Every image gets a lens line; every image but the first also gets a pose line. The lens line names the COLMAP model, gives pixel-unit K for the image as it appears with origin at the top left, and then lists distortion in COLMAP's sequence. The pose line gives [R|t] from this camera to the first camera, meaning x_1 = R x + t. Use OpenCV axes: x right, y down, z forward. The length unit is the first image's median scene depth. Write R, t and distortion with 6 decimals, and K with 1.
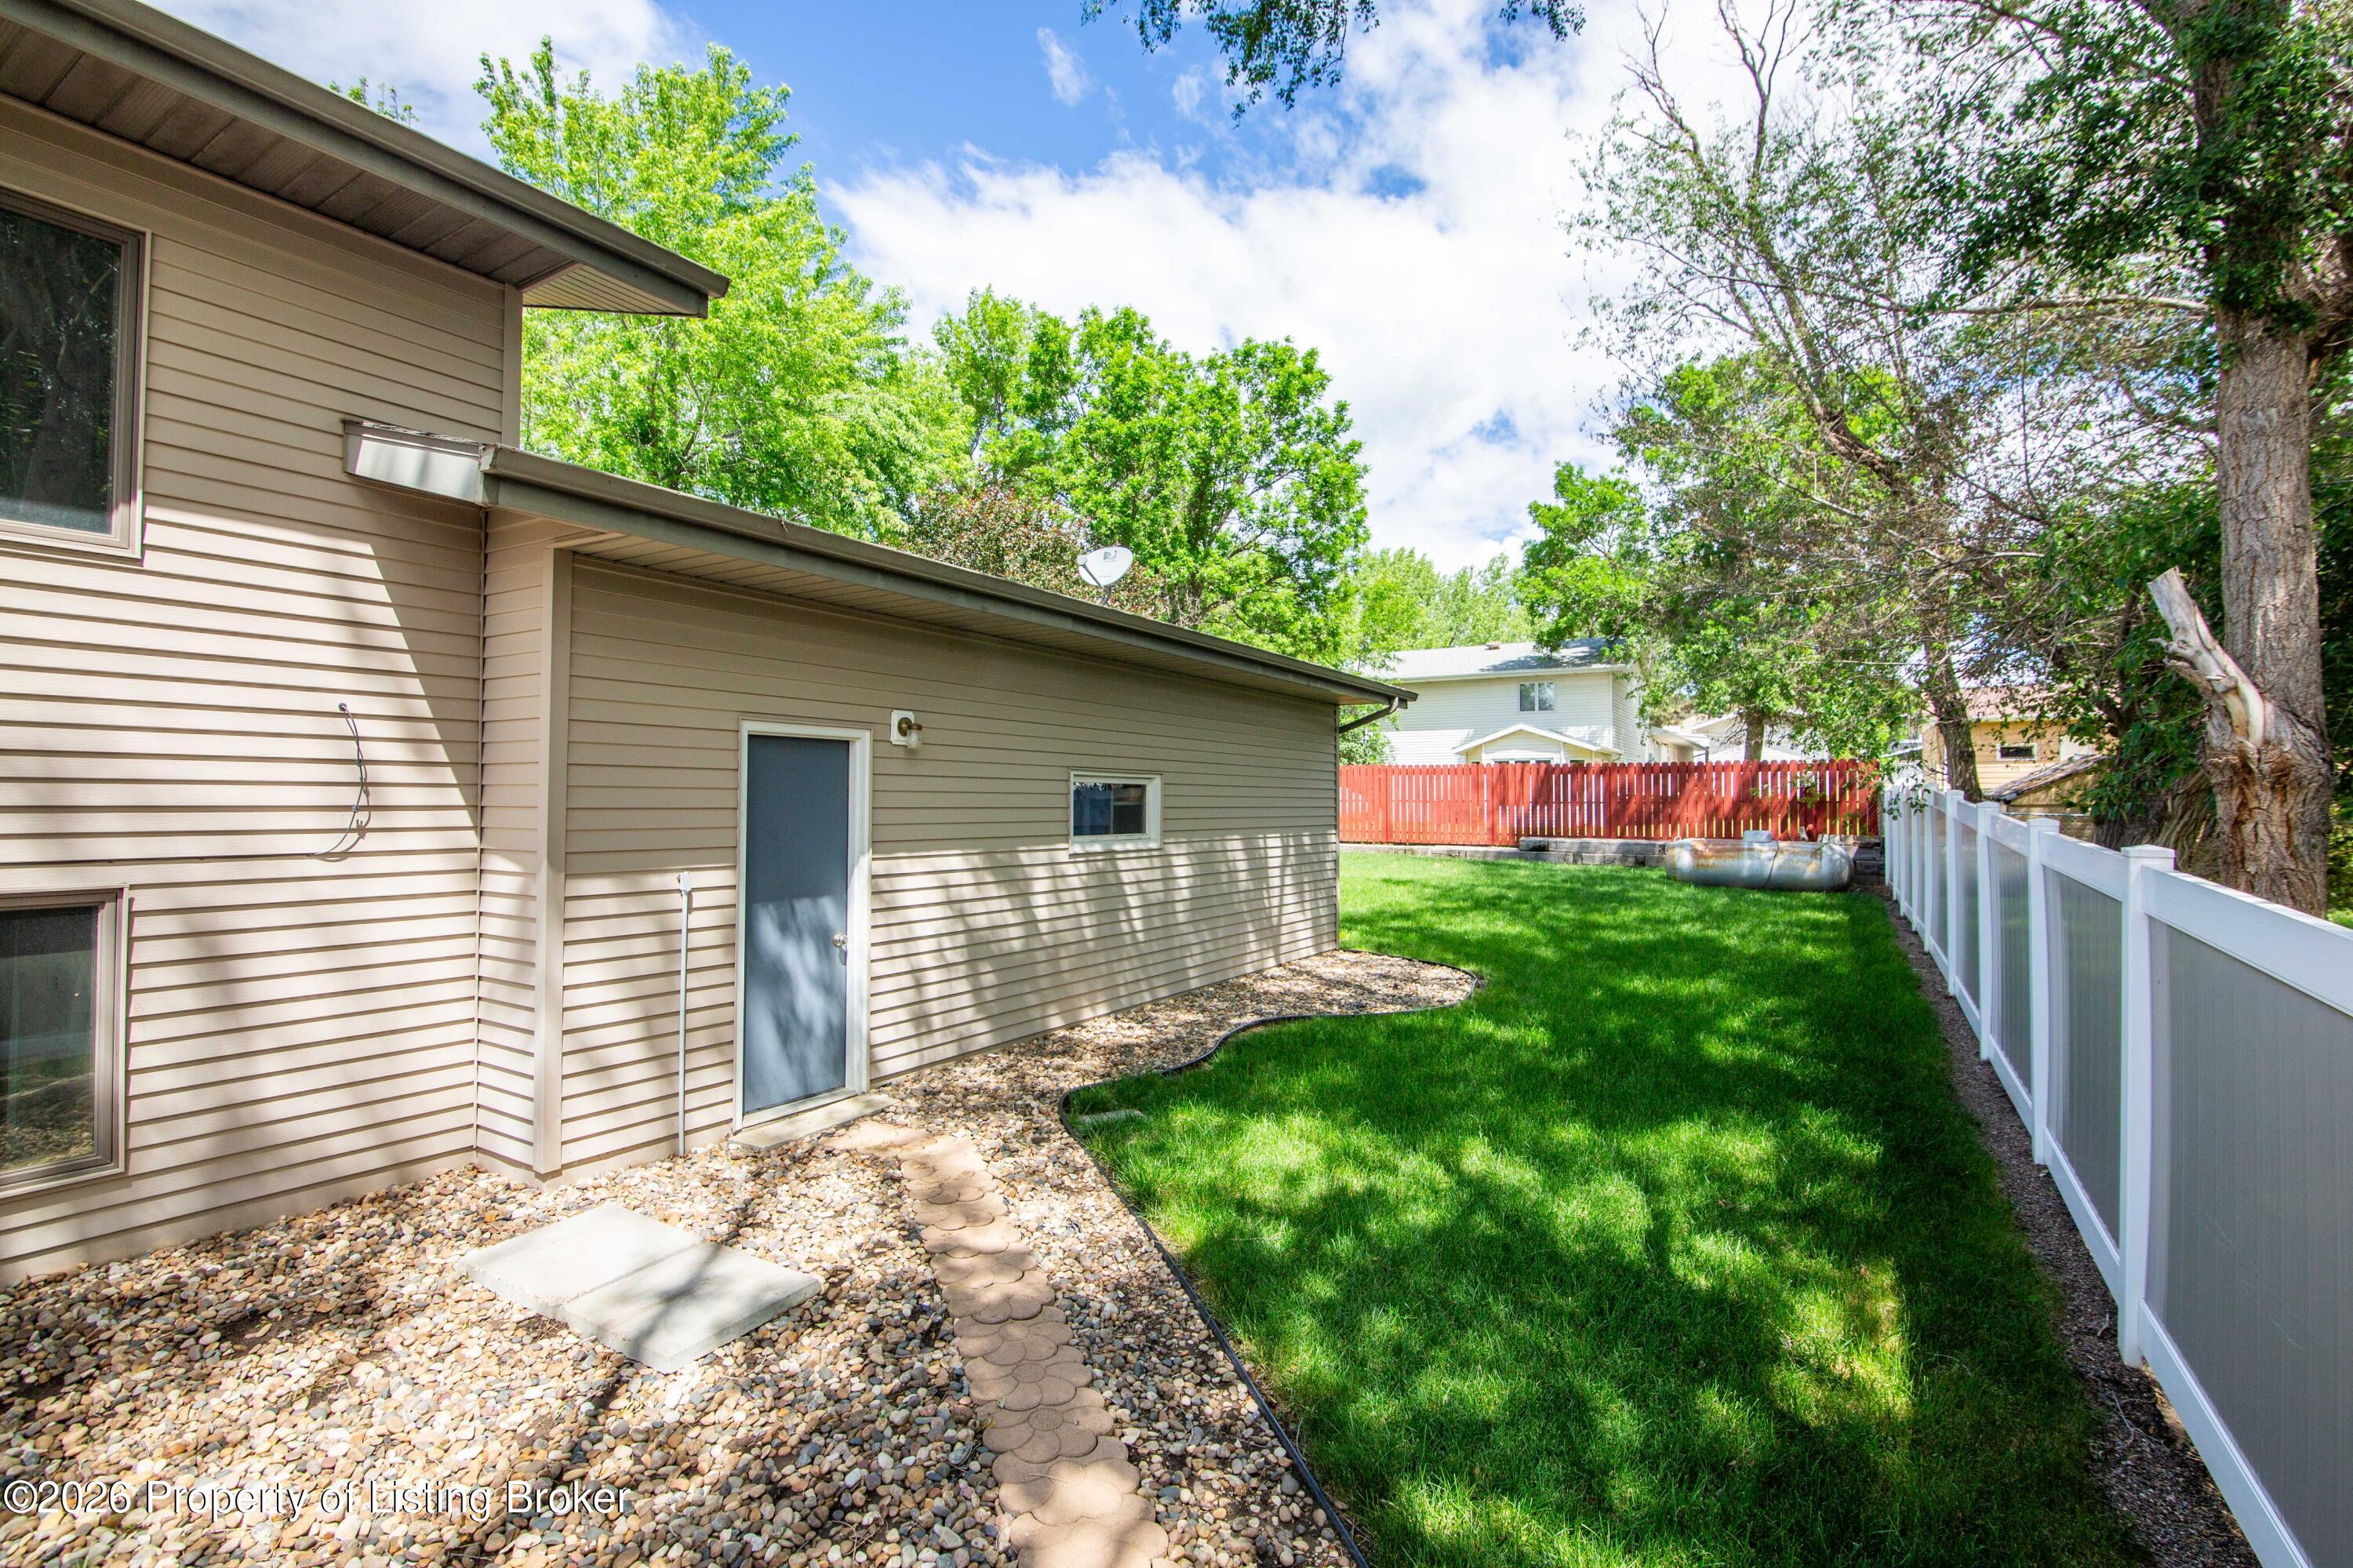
lens RADIAL K [[1076.3, 0, 1161.8], [0, 1076.3, 782.7], [0, 0, 1]] dist [-0.017268, 0.000709]
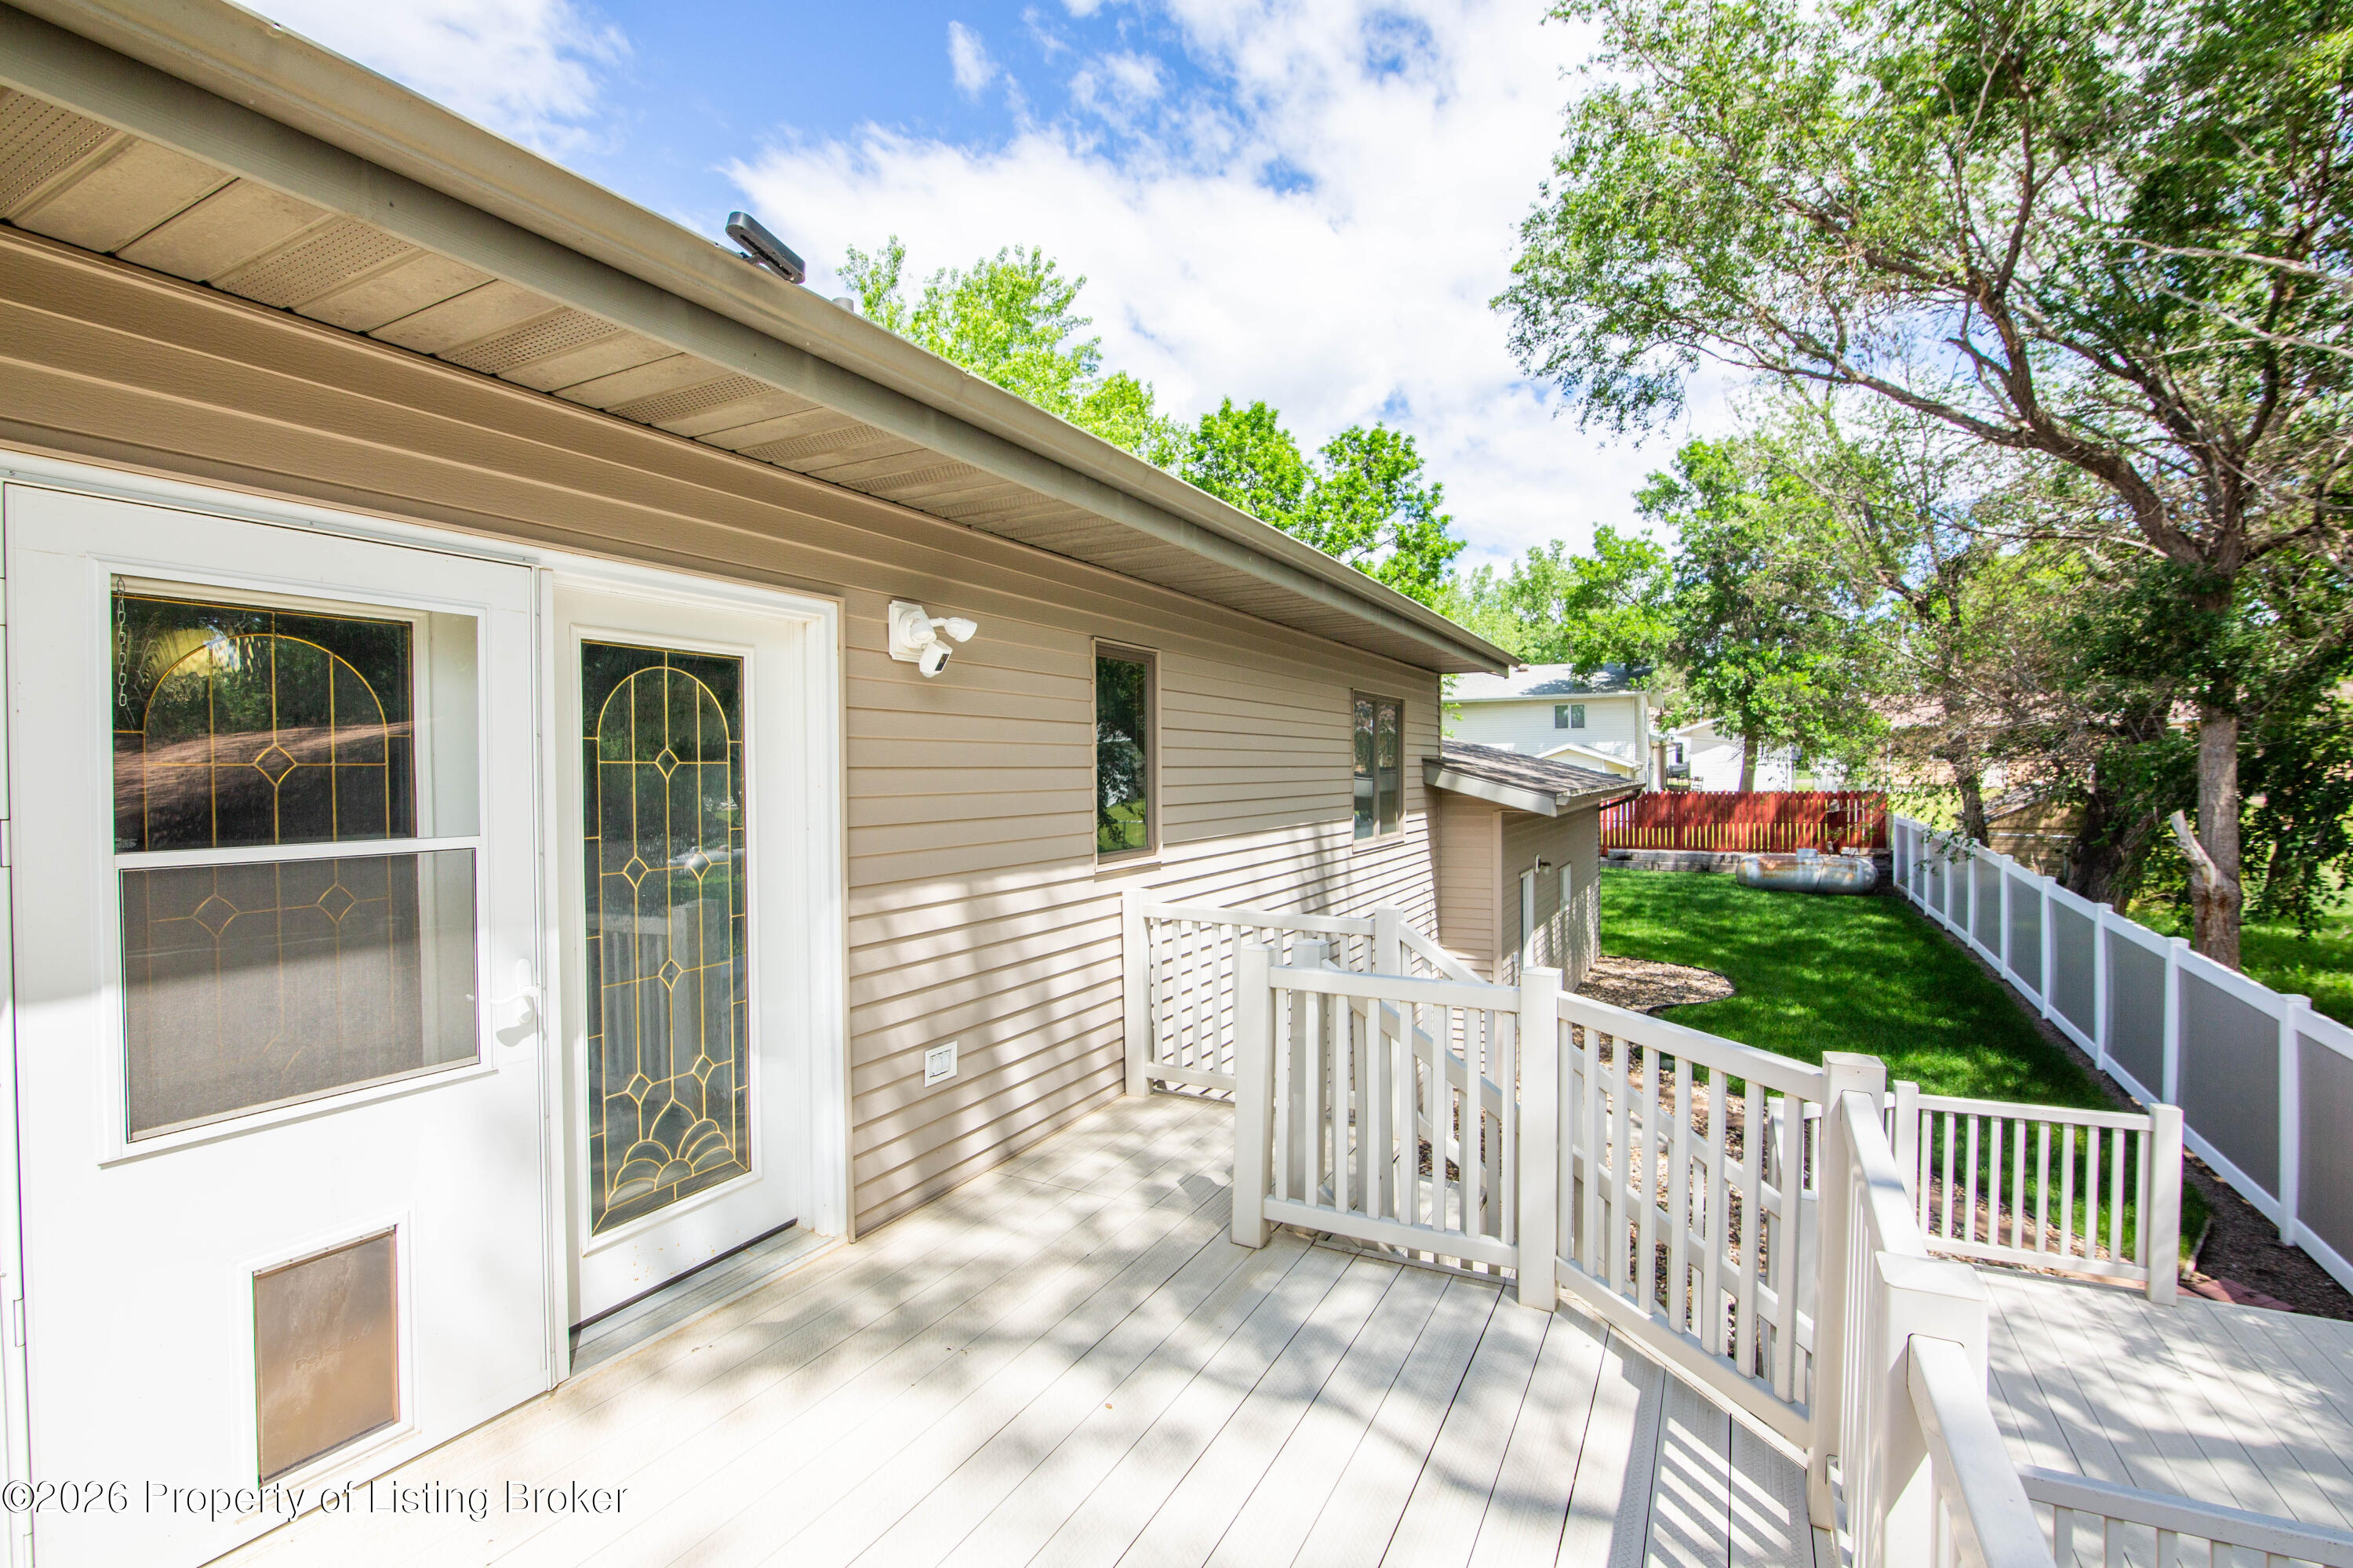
lens RADIAL K [[1076.3, 0, 1177.2], [0, 1076.3, 778.5], [0, 0, 1]] dist [-0.017268, 0.000709]
pose [[0.996153, -0.013775, 0.086538, -0.230066], [0.011561, 0.999594, 0.026028, -0.058157], [-0.086861, -0.024927, 0.995909, -0.179163]]
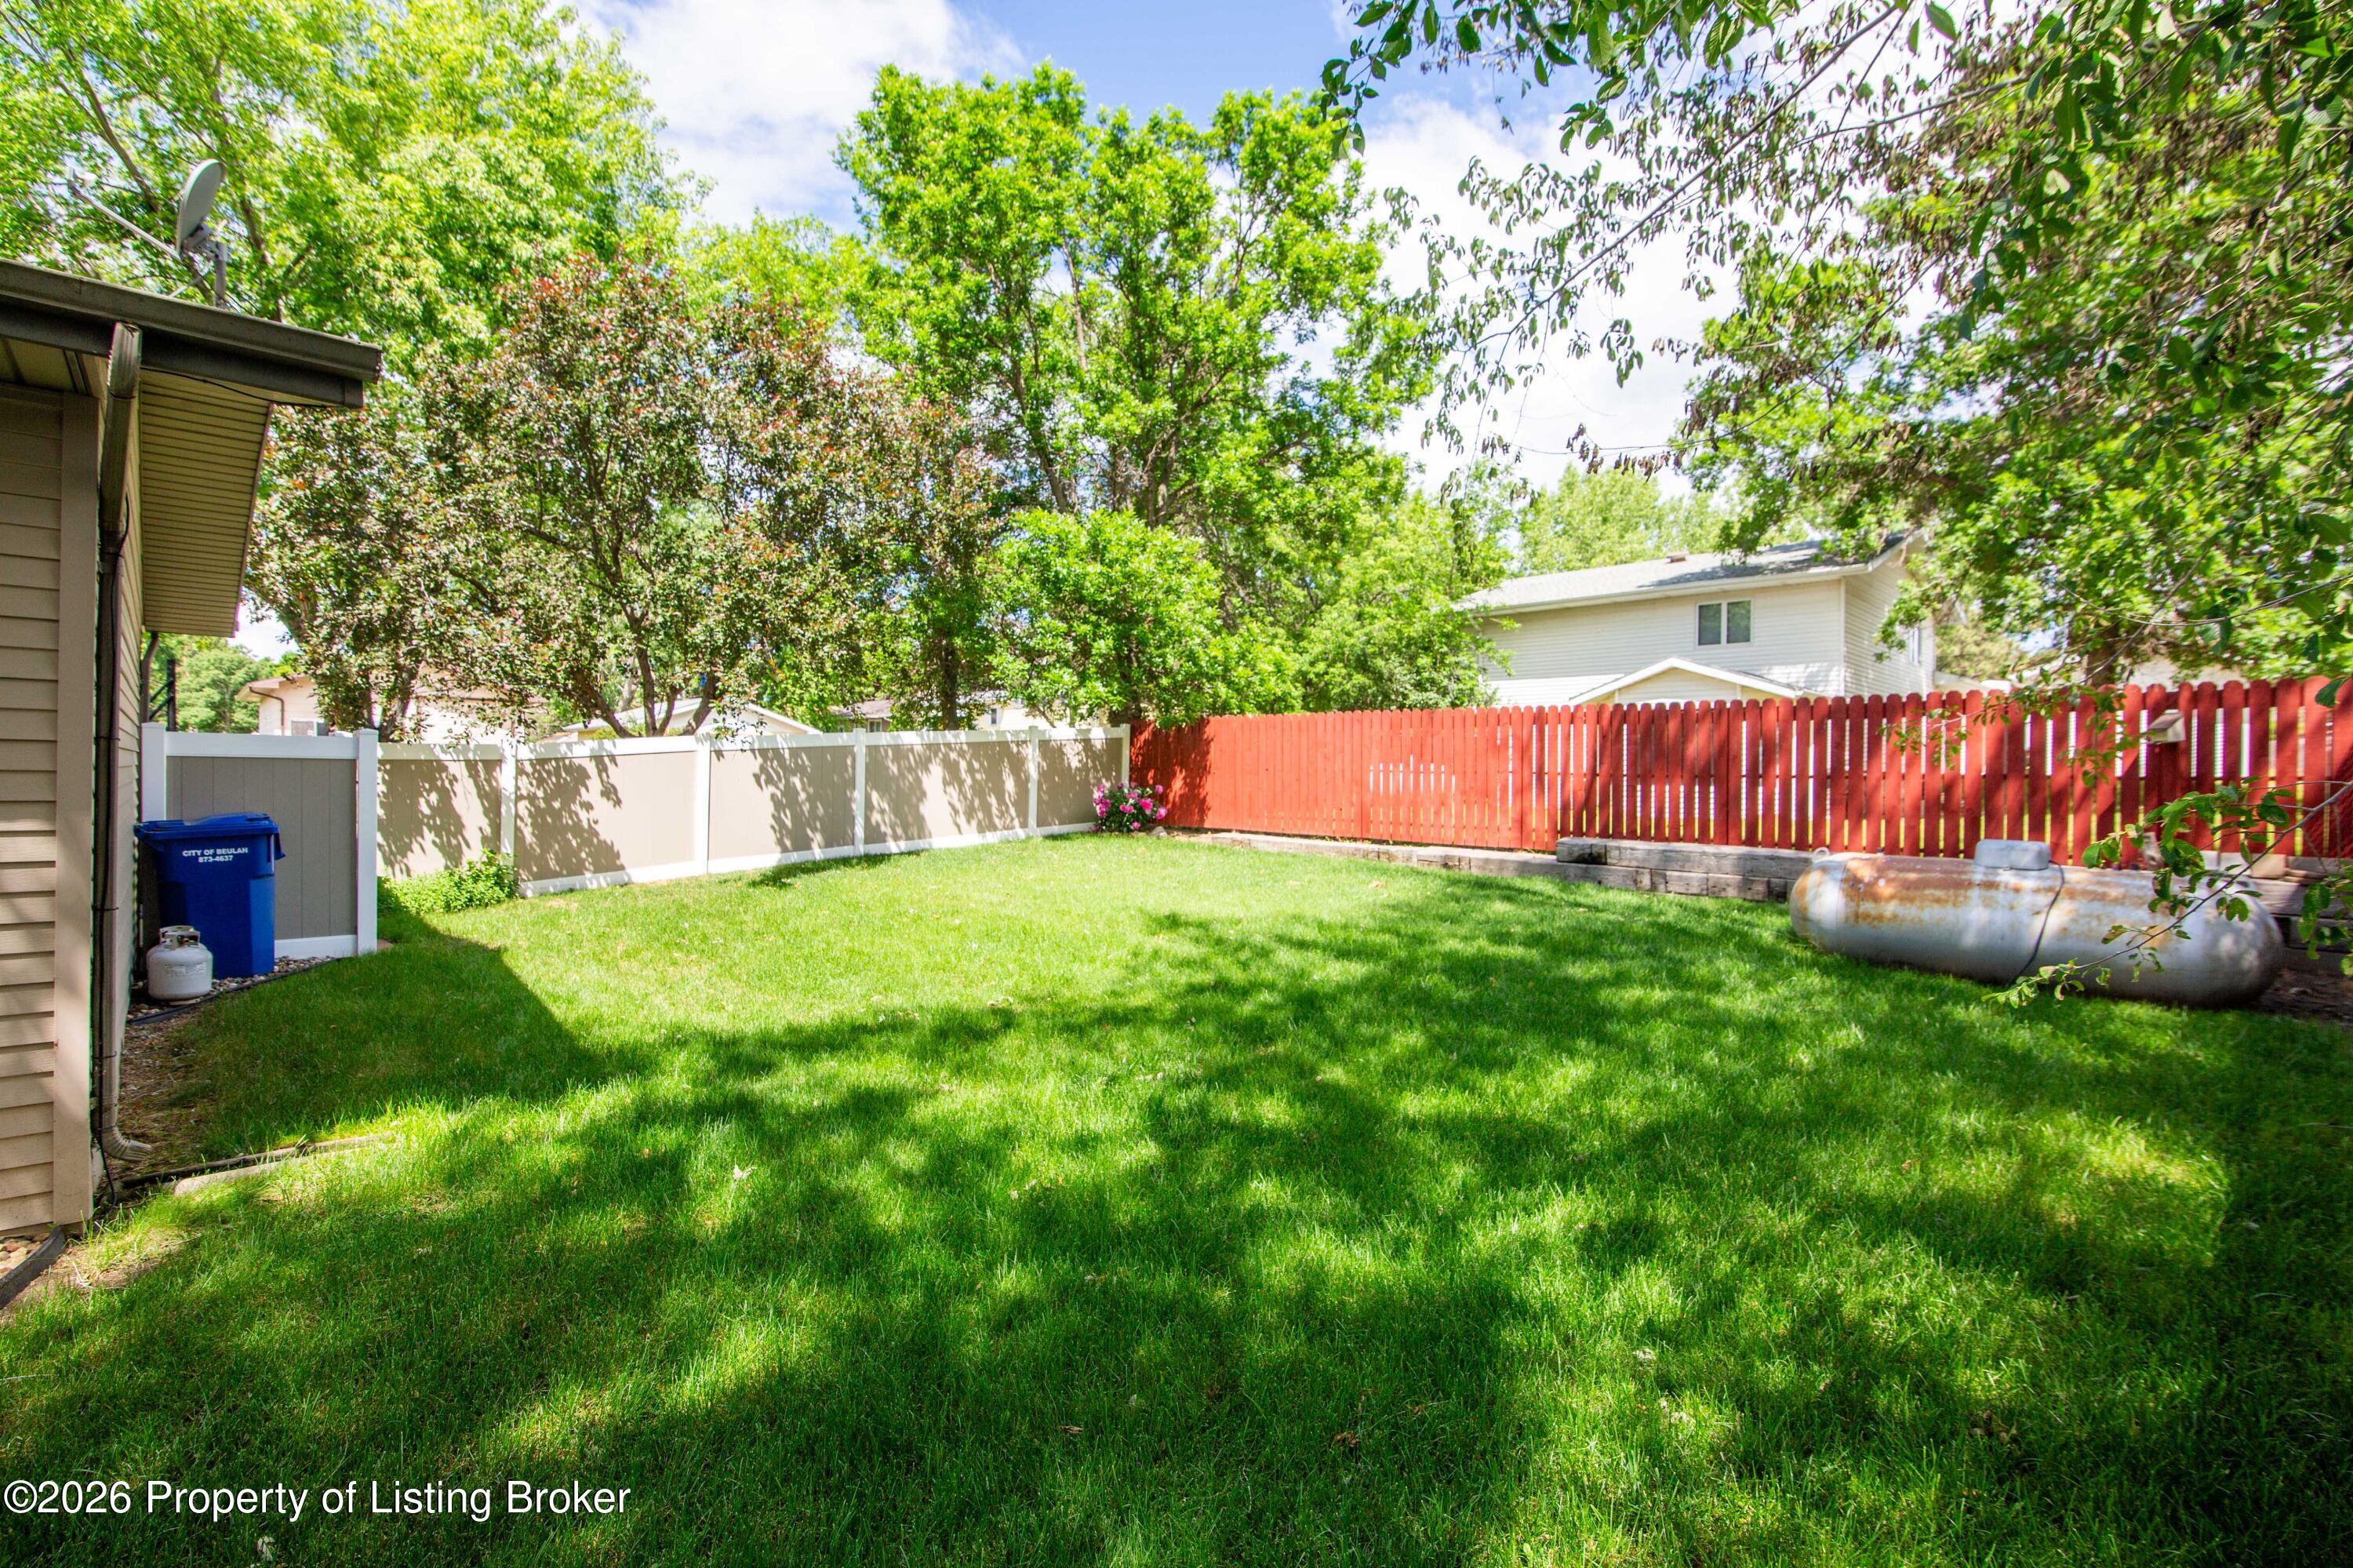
lens RADIAL K [[1076.3, 0, 1194.7], [0, 1076.3, 789.6], [0, 0, 1]] dist [-0.017268, 0.000709]
pose [[0.974424, 0.018087, -0.223989, 0.222857], [-0.012229, 0.999547, 0.027509, 0.011228], [0.224385, -0.024066, 0.974203, 0.343260]]
